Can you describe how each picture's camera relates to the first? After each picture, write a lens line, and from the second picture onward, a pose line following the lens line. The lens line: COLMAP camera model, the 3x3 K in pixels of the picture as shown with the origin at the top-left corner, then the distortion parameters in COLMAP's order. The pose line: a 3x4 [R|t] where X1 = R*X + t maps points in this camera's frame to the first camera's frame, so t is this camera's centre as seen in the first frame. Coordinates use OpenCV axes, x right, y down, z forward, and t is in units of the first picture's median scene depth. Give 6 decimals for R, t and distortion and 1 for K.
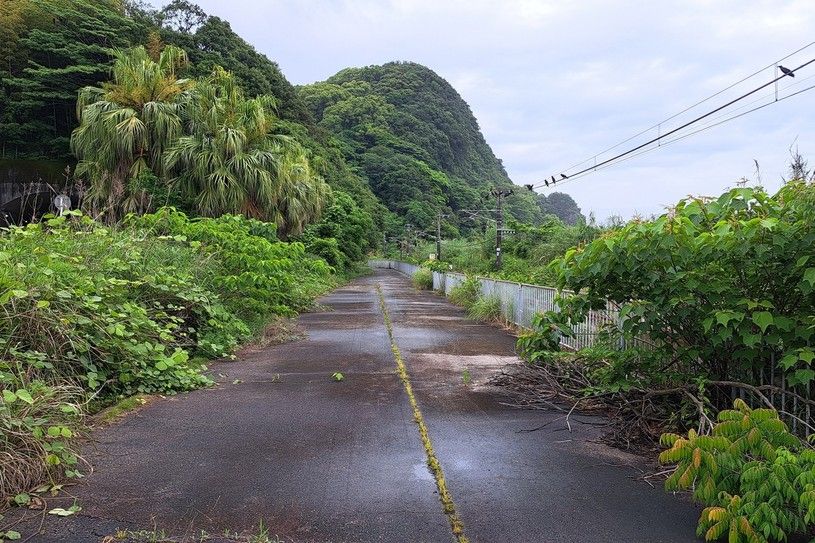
lens RADIAL K [[733.4, 0, 407.0], [0, 733.4, 276.7], [0, 0, 1]] dist [0.022140, -0.010779]
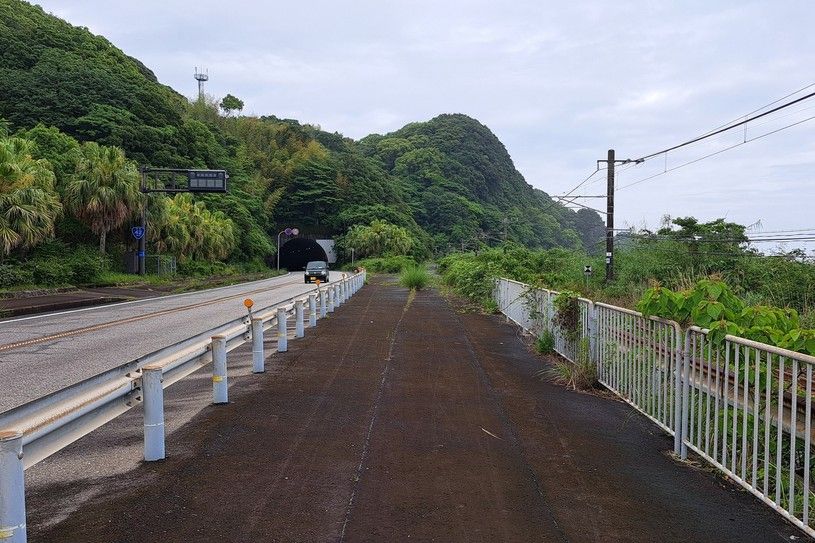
lens RADIAL K [[733.4, 0, 401.9], [0, 733.4, 272.7], [0, 0, 1]] dist [0.022140, -0.010779]
pose [[0.996100, -0.000126, -0.088236, 0.025472], [-0.001052, 0.999911, -0.013295, 0.011730], [0.088230, 0.013336, 0.996011, -0.420350]]
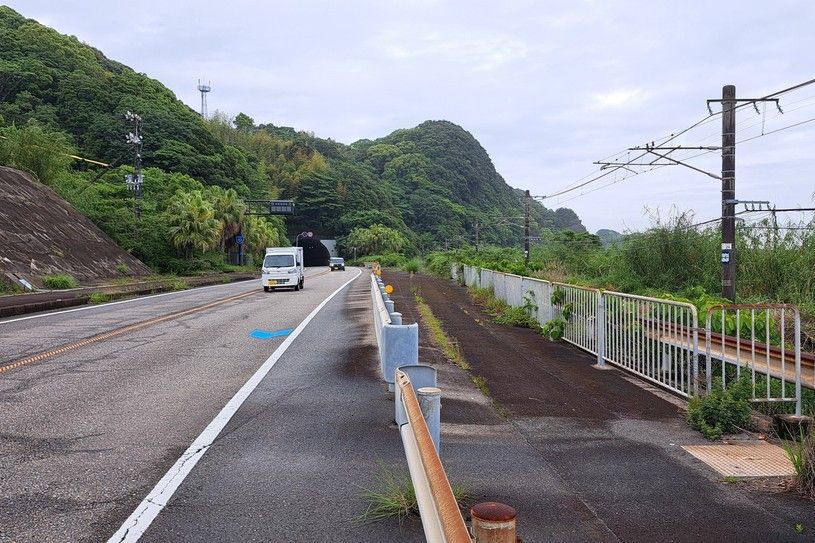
lens RADIAL K [[733.4, 0, 411.5], [0, 733.4, 268.5], [0, 0, 1]] dist [0.022140, -0.010779]
pose [[0.998359, -0.005934, -0.056960, 0.030002], [0.005063, 0.999868, -0.015415, 0.016057], [0.057044, 0.015101, 0.998257, -0.541870]]
